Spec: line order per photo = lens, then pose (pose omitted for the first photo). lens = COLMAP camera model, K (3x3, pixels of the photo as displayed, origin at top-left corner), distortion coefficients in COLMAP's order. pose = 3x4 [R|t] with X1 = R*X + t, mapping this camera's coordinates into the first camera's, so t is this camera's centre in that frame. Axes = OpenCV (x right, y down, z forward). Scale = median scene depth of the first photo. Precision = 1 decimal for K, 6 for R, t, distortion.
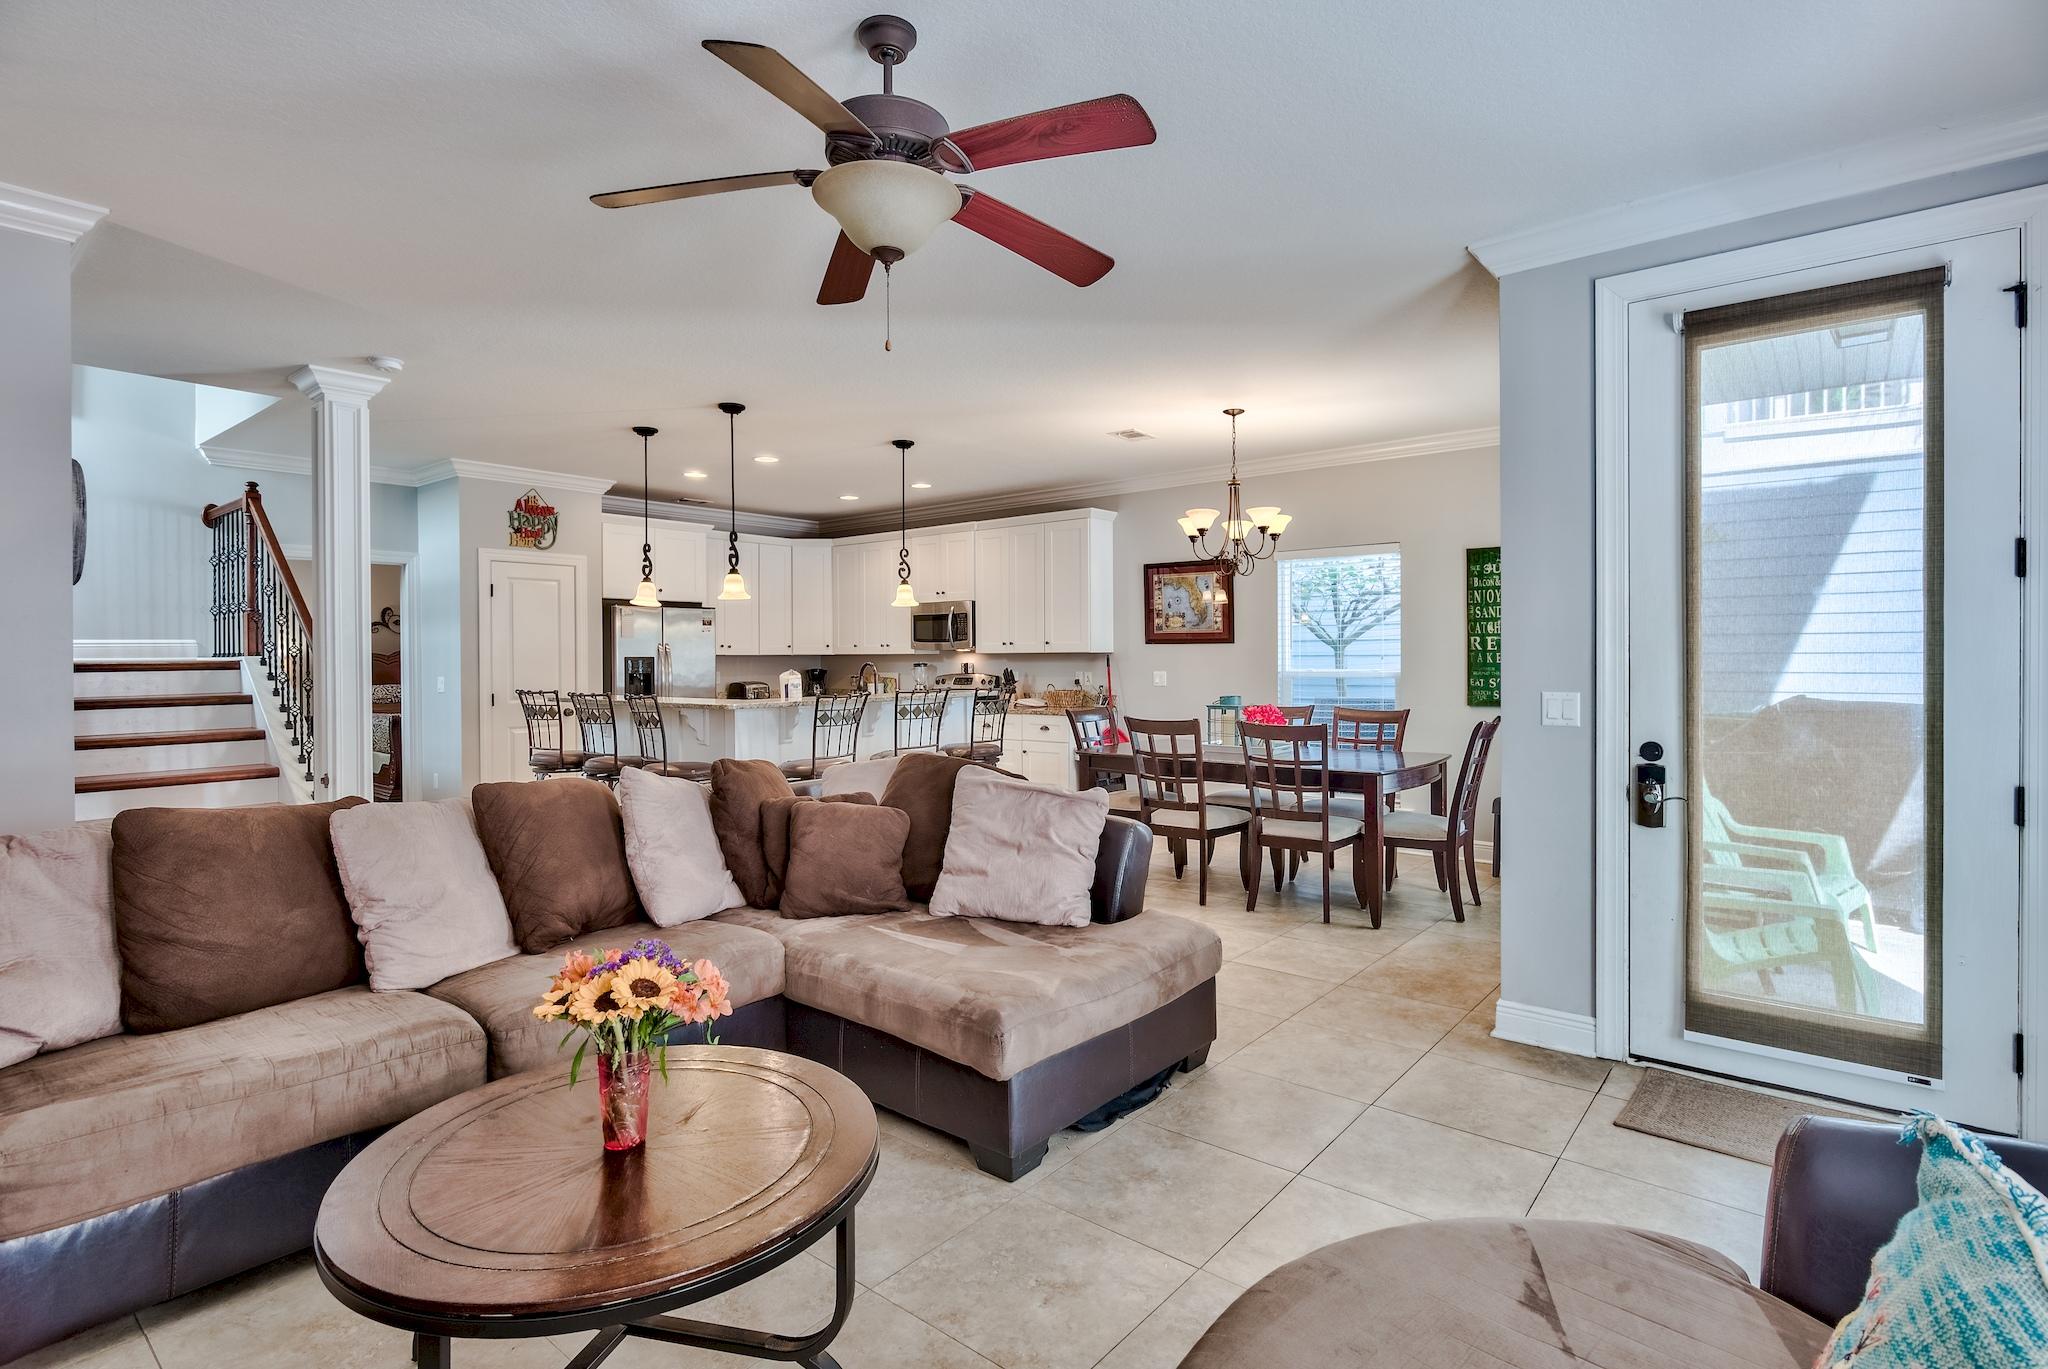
lens RADIAL K [[1011.1, 0, 1030.5], [0, 1011.1, 662.9], [0, 0, 1]] dist [-0.008377, -0.001254]
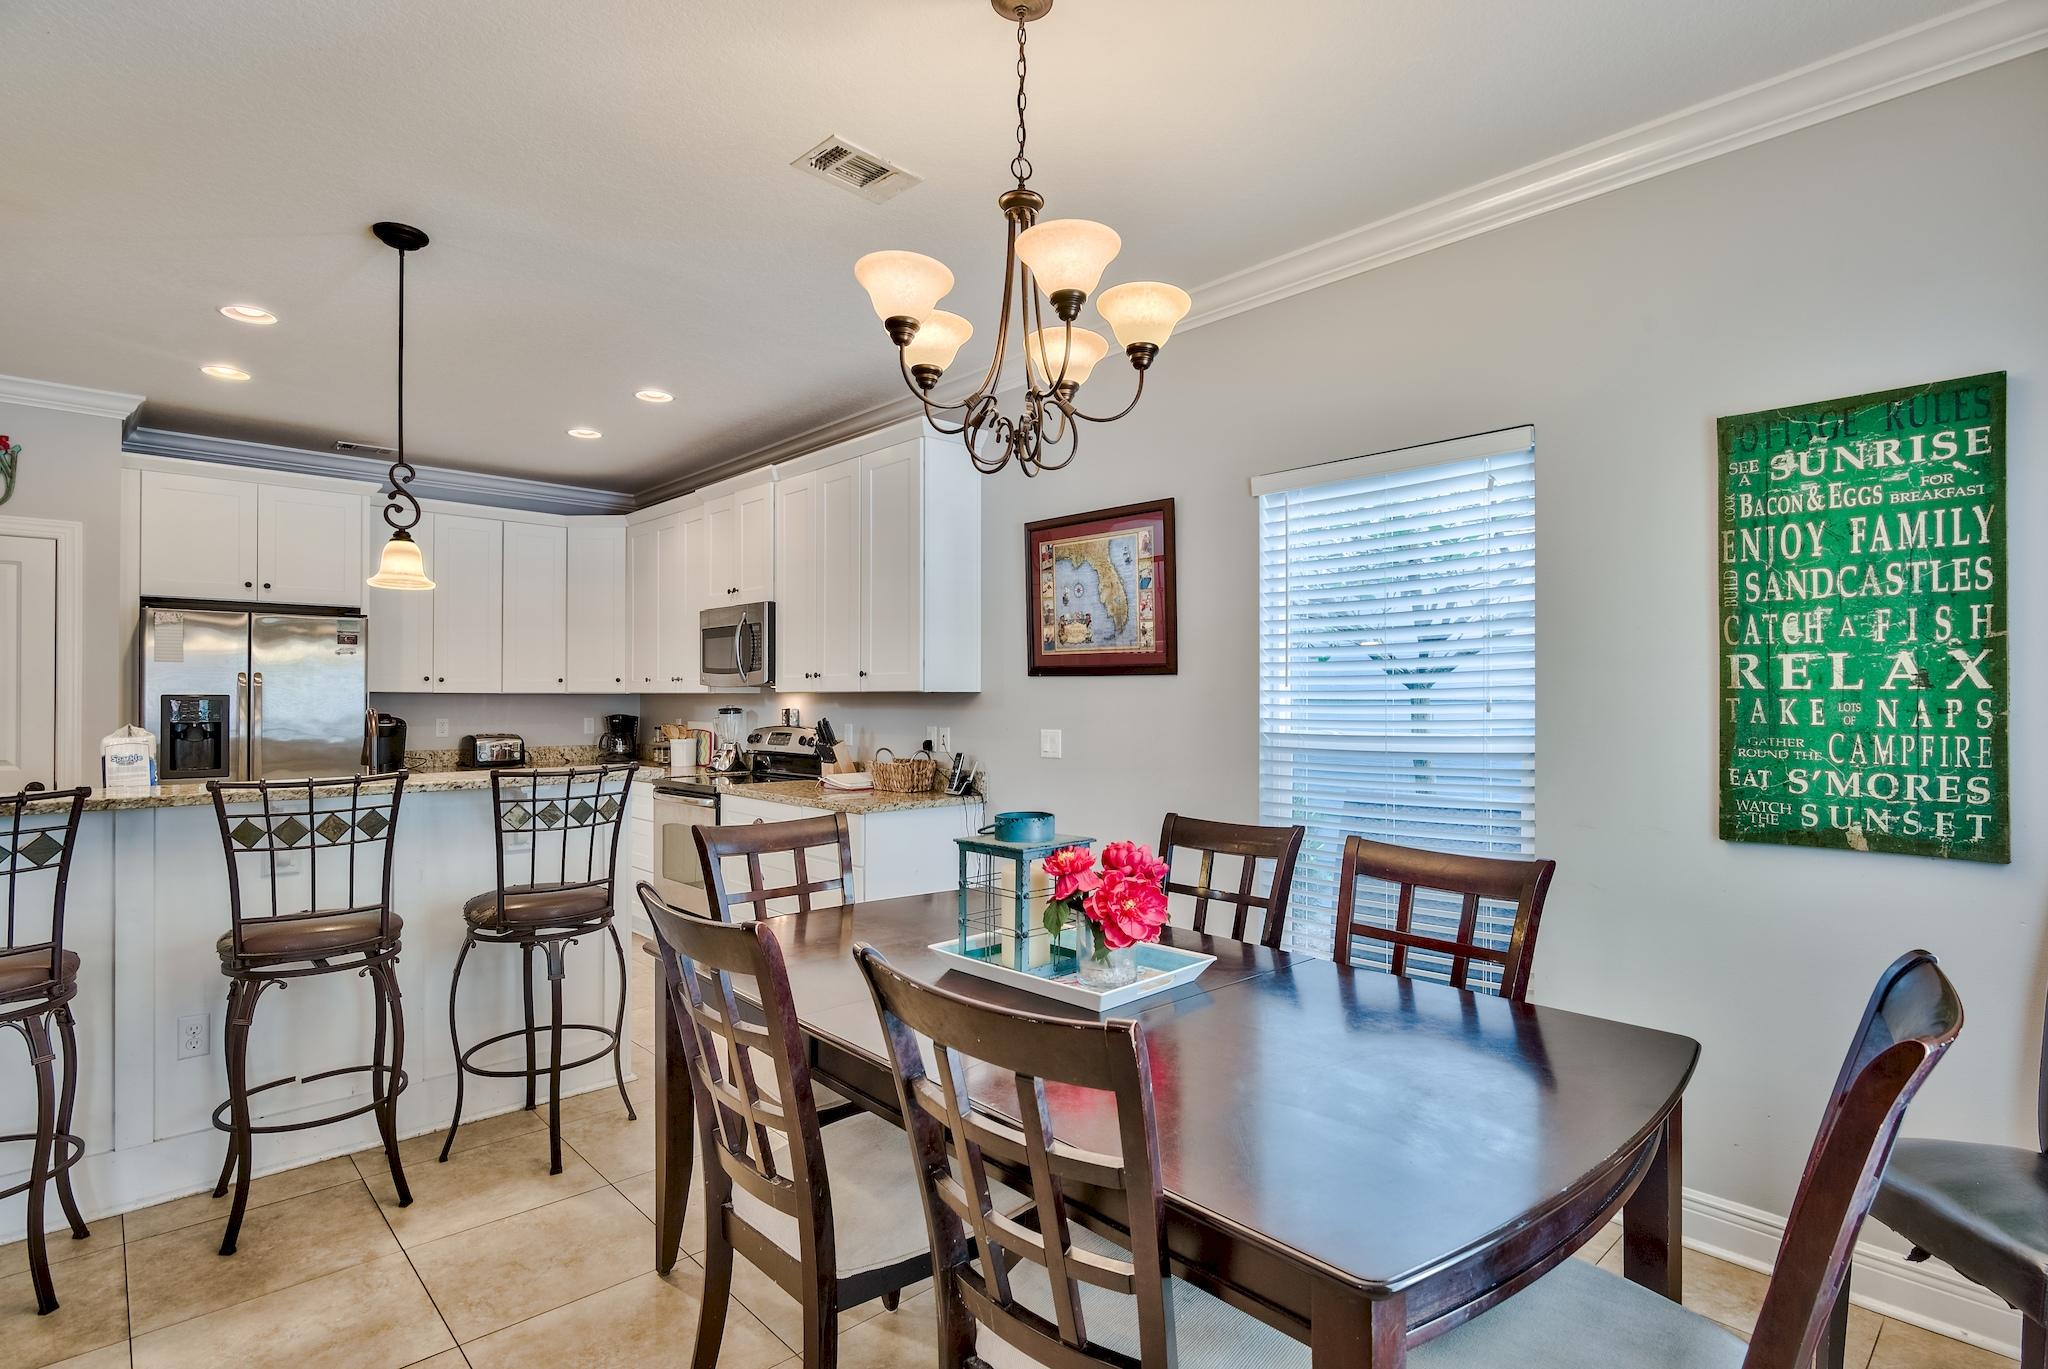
lens RADIAL K [[1011.1, 0, 1038.4], [0, 1011.1, 692.3], [0, 0, 1]] dist [-0.008377, -0.001254]
pose [[0.992337, 0.005752, -0.123423, 0.192582], [-0.007107, 0.999919, -0.010545, -0.005184], [0.123352, 0.011341, 0.992298, 0.505083]]
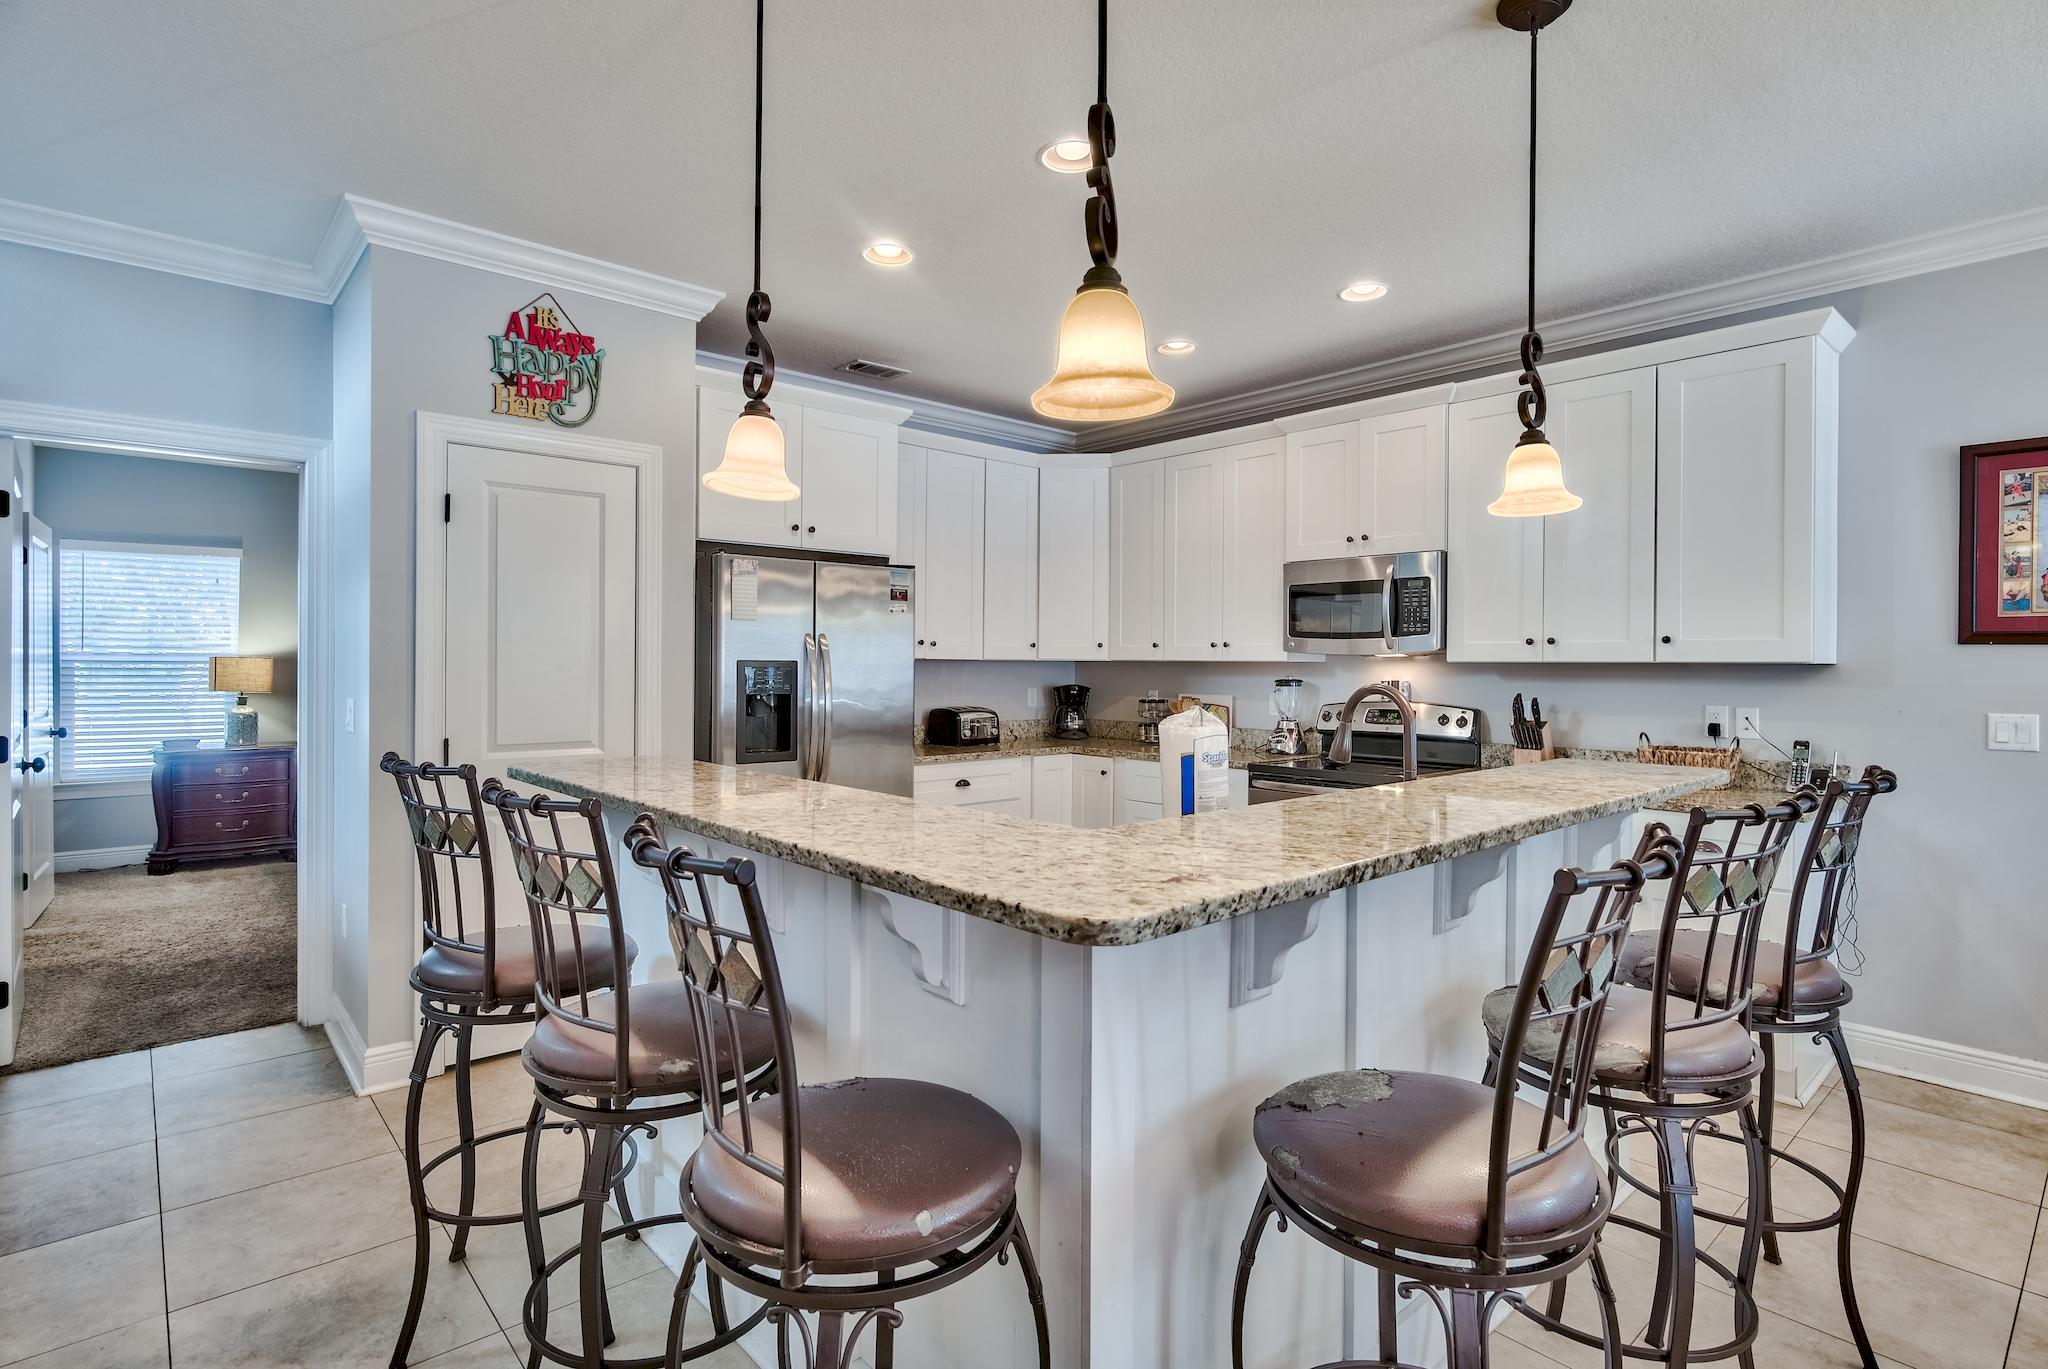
lens RADIAL K [[1011.1, 0, 1019.6], [0, 1011.1, 667.1], [0, 0, 1]] dist [-0.008377, -0.001254]
pose [[0.987454, 0.013302, -0.157346, -0.203069], [-0.013907, 0.999900, -0.002744, -0.003376], [0.157294, 0.004897, 0.987540, 0.572950]]
